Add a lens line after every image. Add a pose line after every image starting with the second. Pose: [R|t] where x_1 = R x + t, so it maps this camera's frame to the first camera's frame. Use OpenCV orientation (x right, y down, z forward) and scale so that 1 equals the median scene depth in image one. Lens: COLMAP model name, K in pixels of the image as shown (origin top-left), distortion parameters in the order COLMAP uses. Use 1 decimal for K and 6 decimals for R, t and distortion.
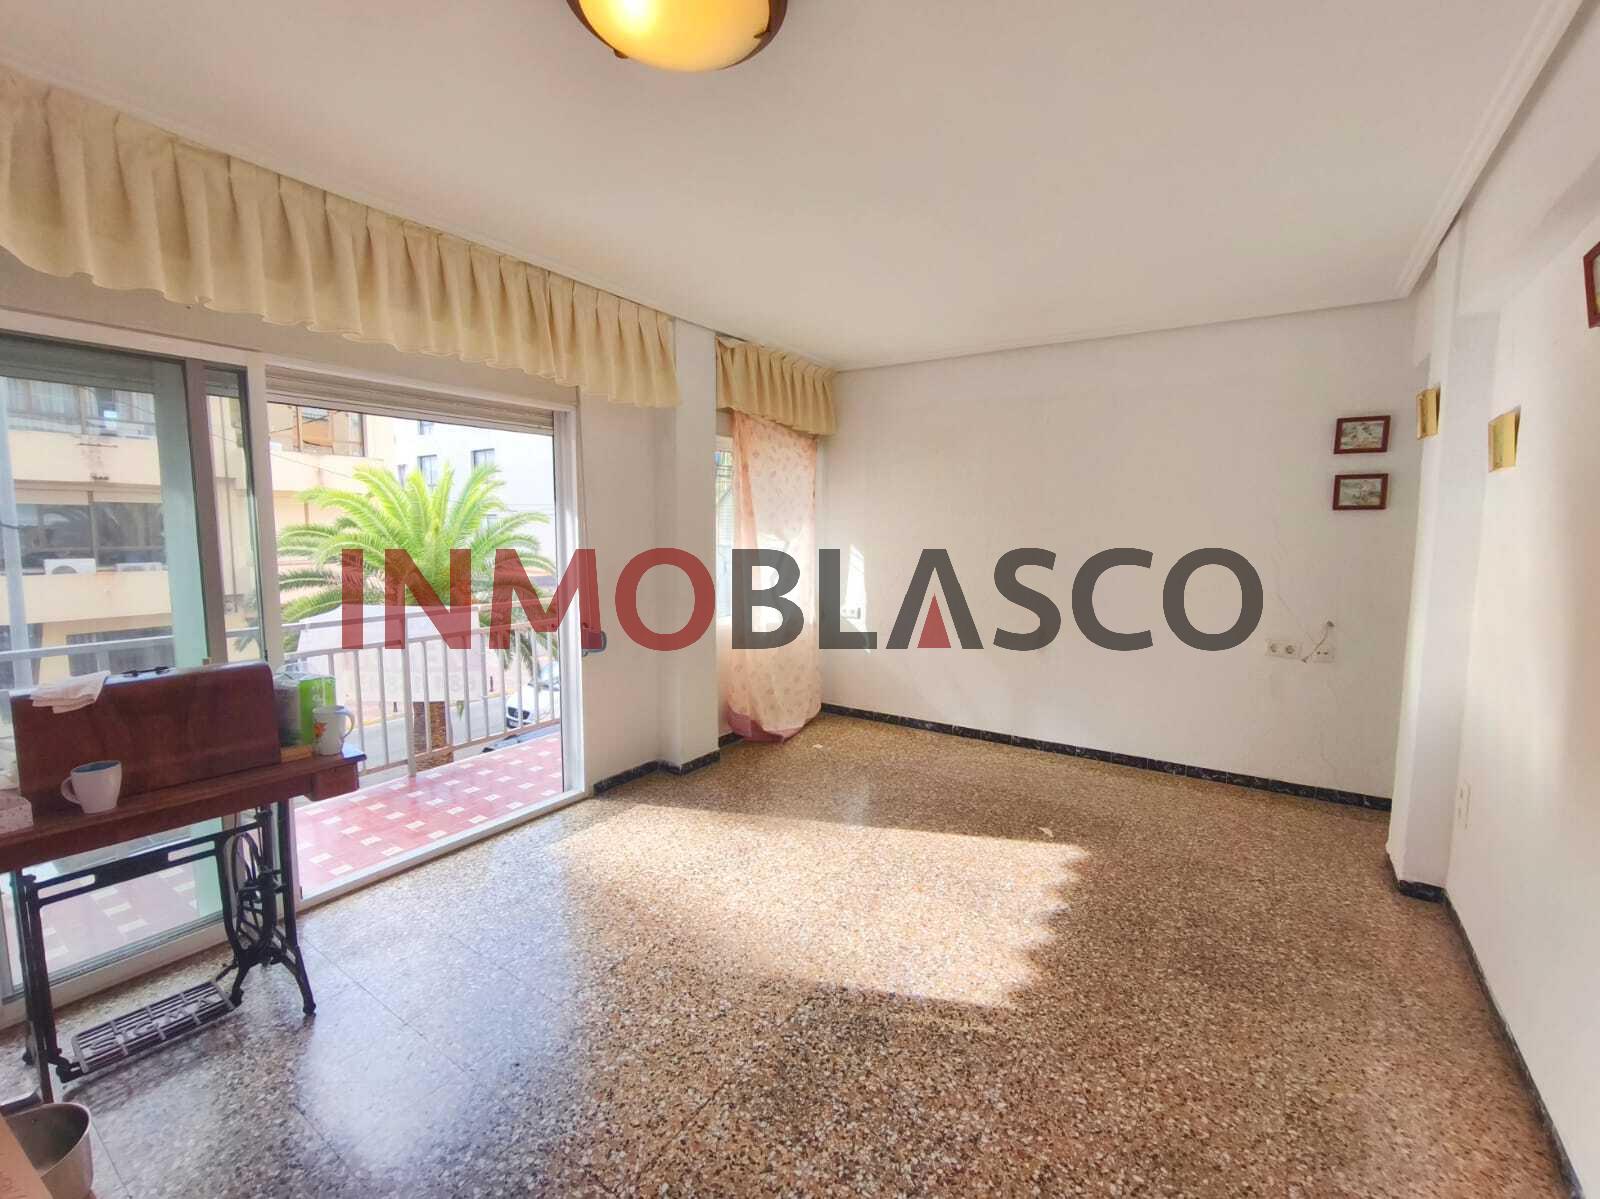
lens RADIAL K [[651.6, 0, 801.3], [0, 651.6, 585.4], [0, 0, 1]] dist [-0.001407, -0.000012]
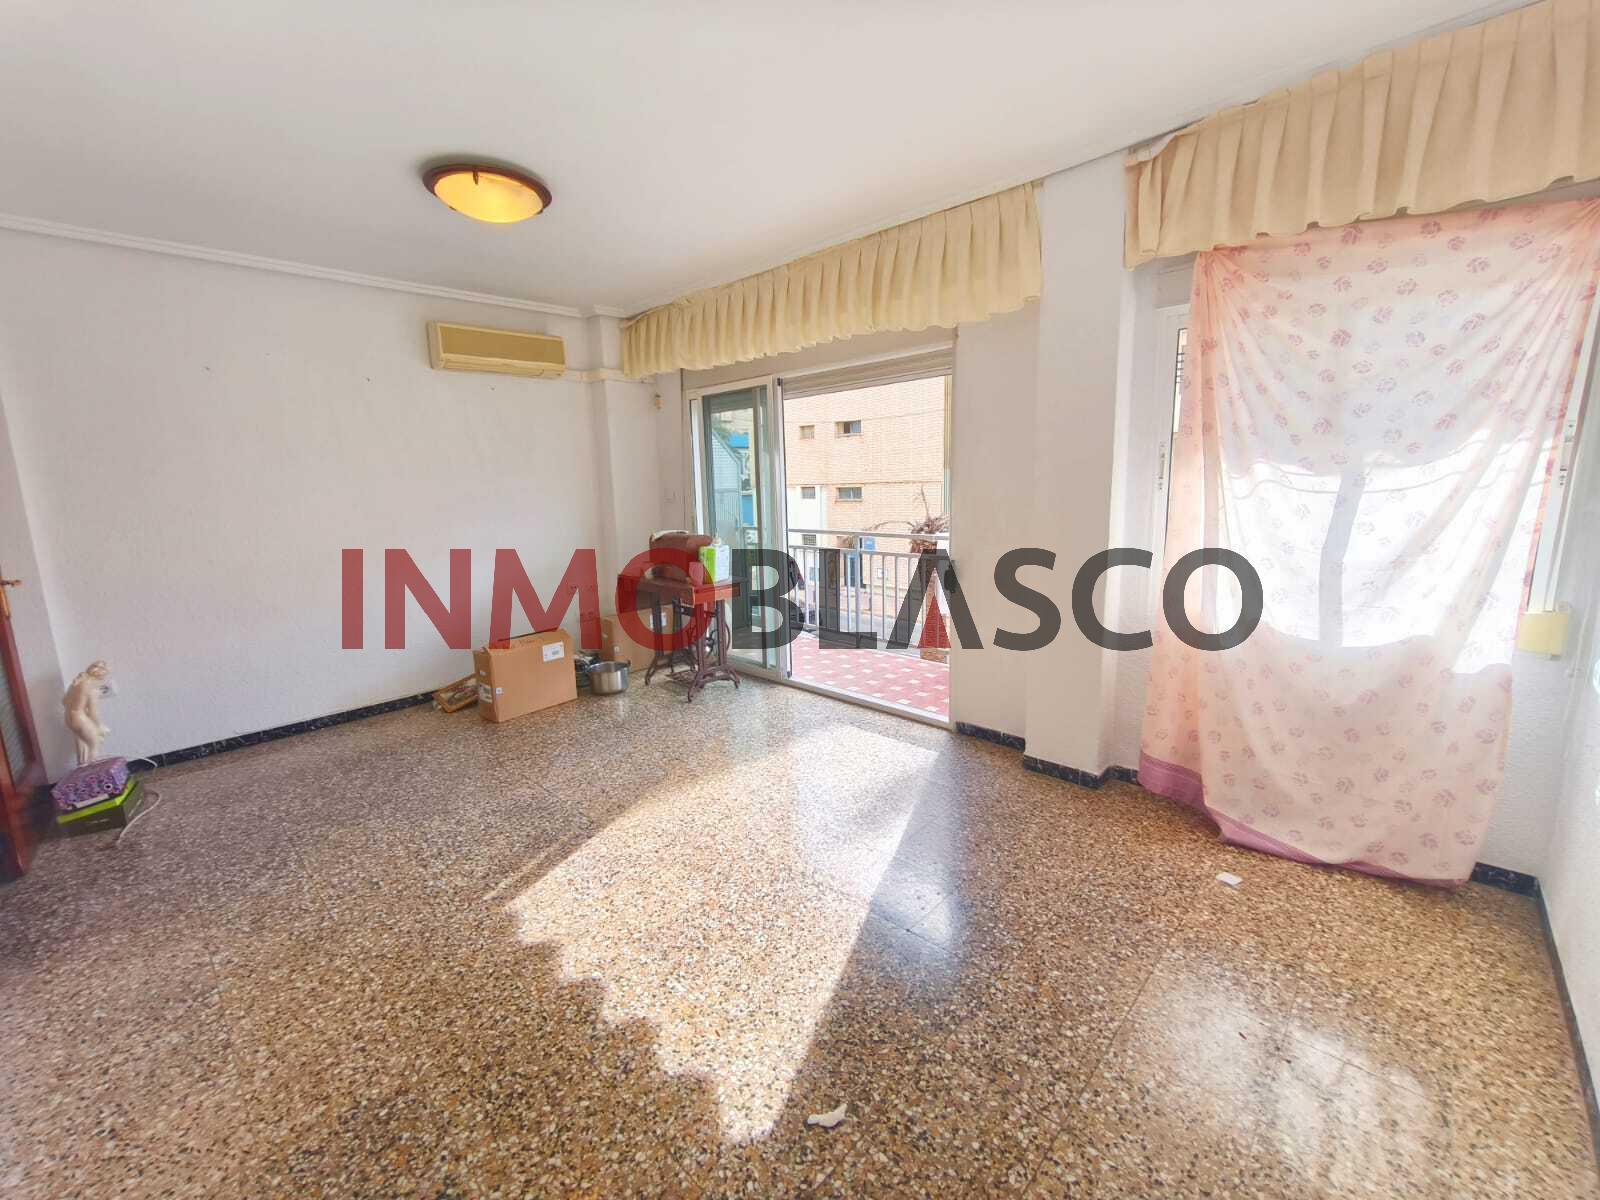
lens RADIAL K [[651.6, 0, 801.3], [0, 651.6, 585.9], [0, 0, 1]] dist [-0.001407, -0.000012]
pose [[-0.145019, 0.166002, -0.975404, 1.177575], [-0.060489, 0.982494, 0.176201, -0.115054], [0.987578, 0.084554, -0.132439, 1.546993]]
